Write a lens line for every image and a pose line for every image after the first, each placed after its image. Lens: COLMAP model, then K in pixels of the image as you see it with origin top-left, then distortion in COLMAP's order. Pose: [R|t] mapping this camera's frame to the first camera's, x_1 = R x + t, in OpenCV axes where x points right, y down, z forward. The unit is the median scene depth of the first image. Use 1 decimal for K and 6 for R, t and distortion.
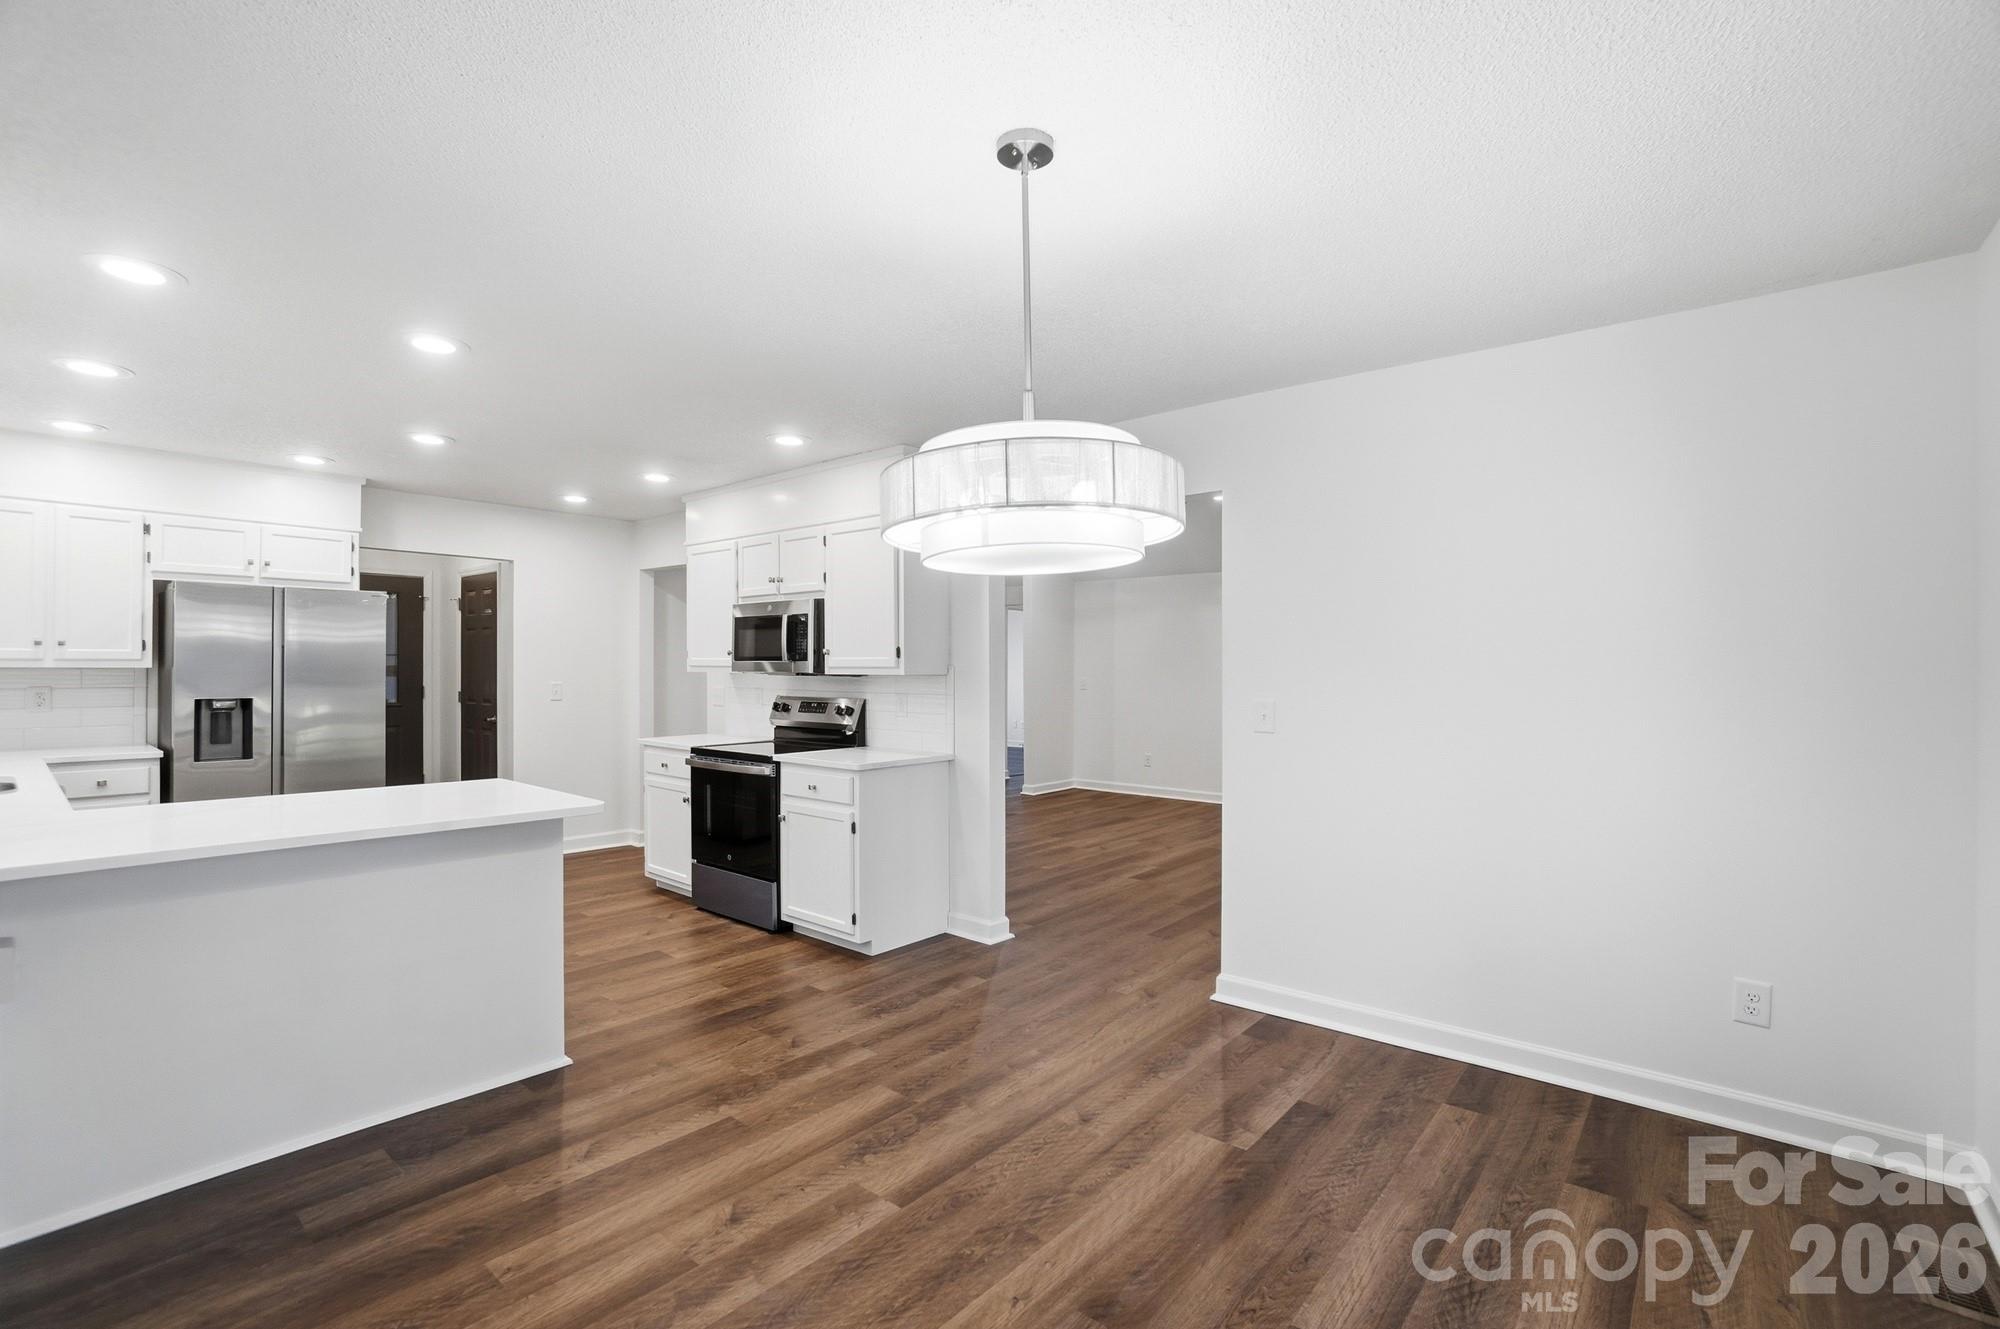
lens RADIAL K [[890.4, 0, 1000.0], [0, 890.4, 664.5], [0, 0, 1]] dist [-0.063824, 0.025723]
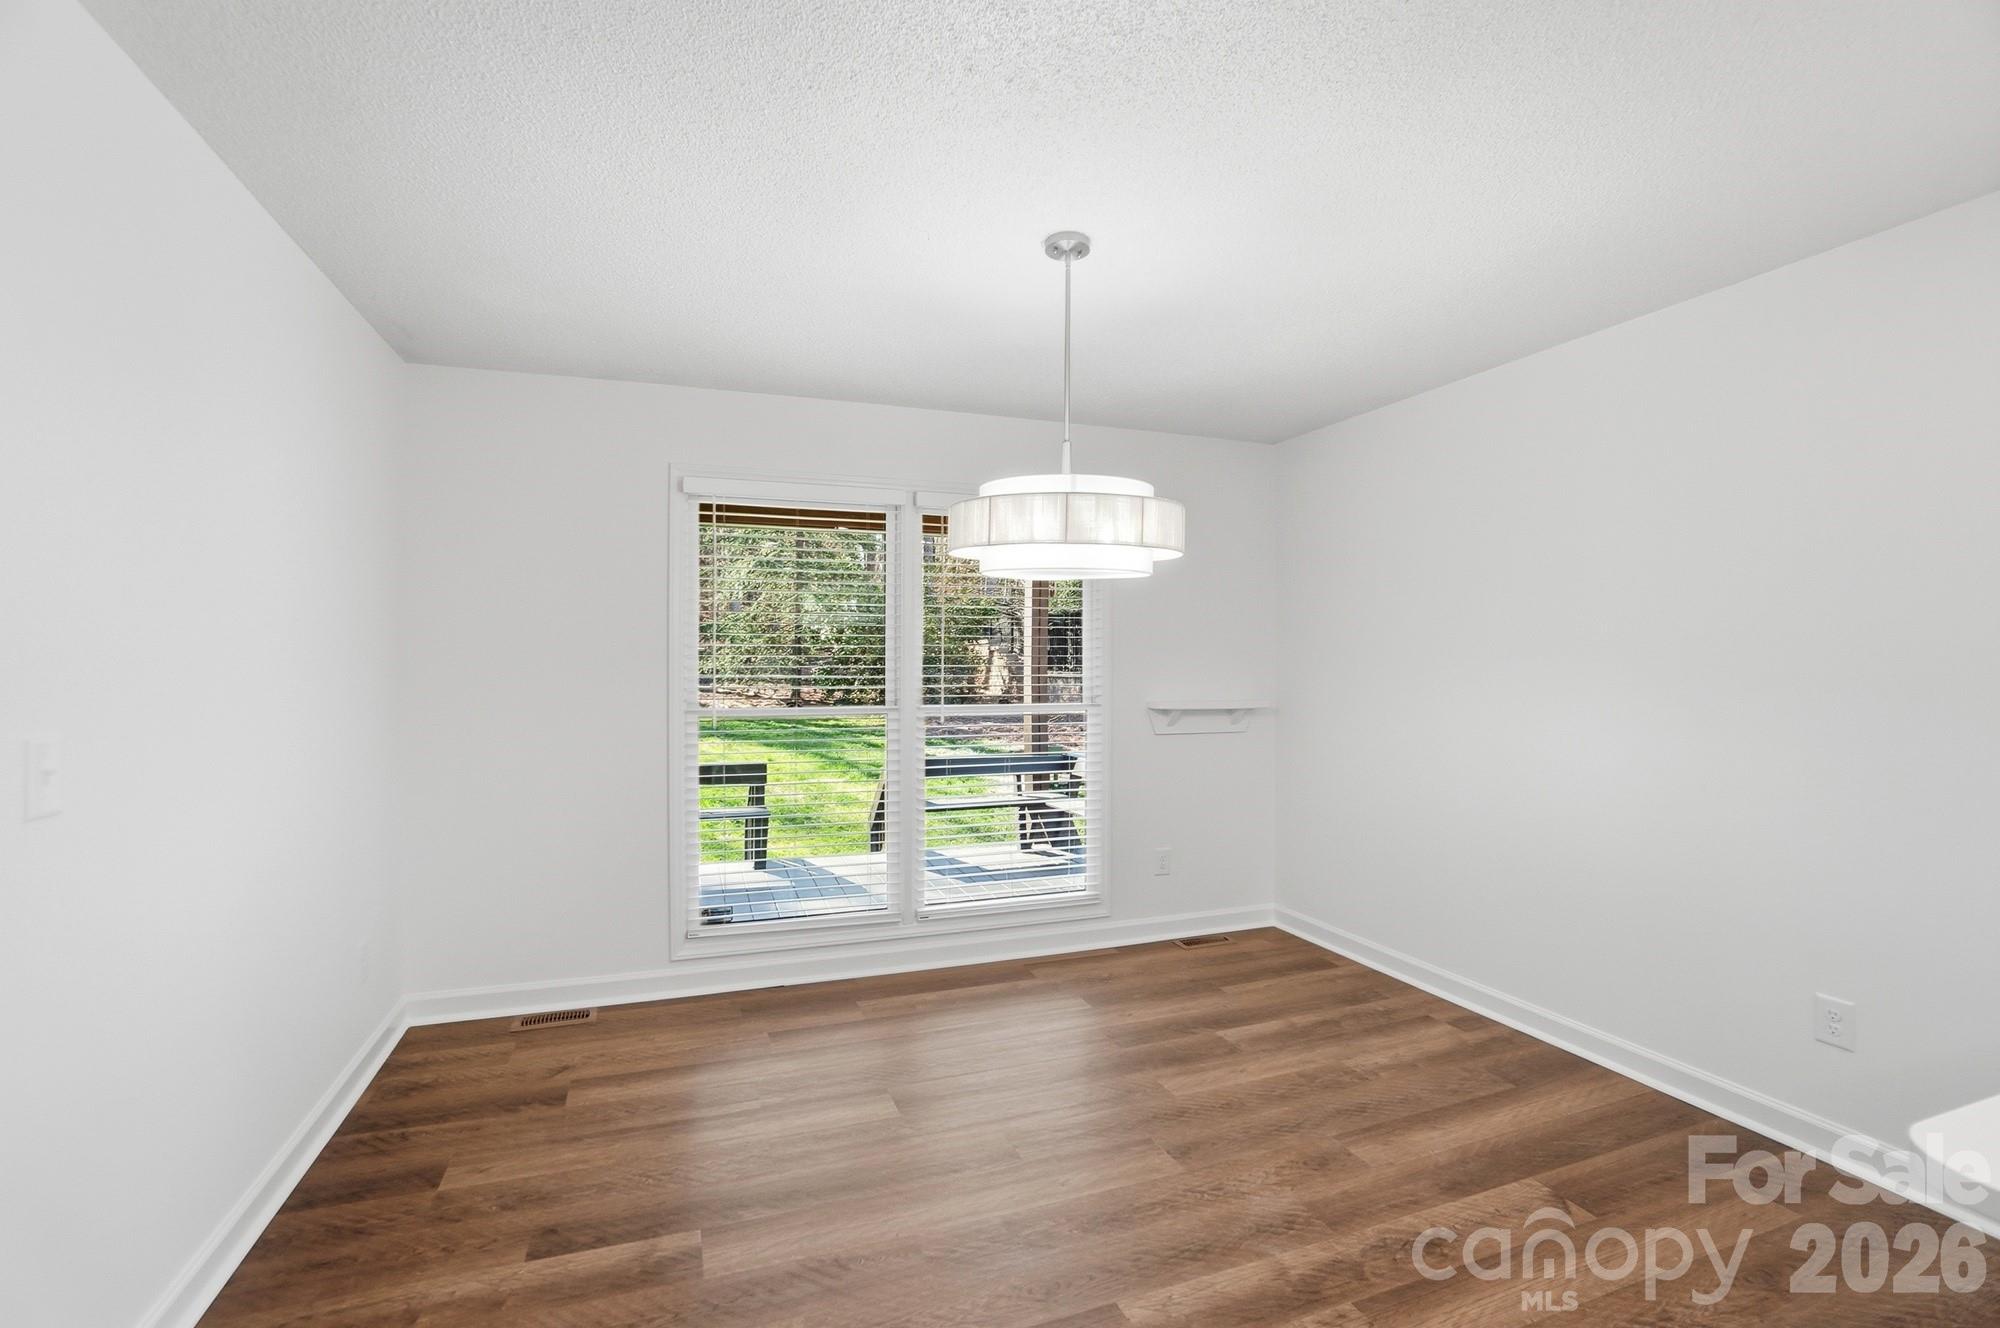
lens RADIAL K [[906.5, 0, 1000.0], [0, 906.5, 664.0], [0, 0, 1]] dist [-0.066361, 0.024784]
pose [[-0.869516, -0.005982, 0.493868, -0.395912], [-0.003168, 0.999974, 0.006535, 0.005819], [-0.493894, 0.004117, -0.869512, 1.643683]]
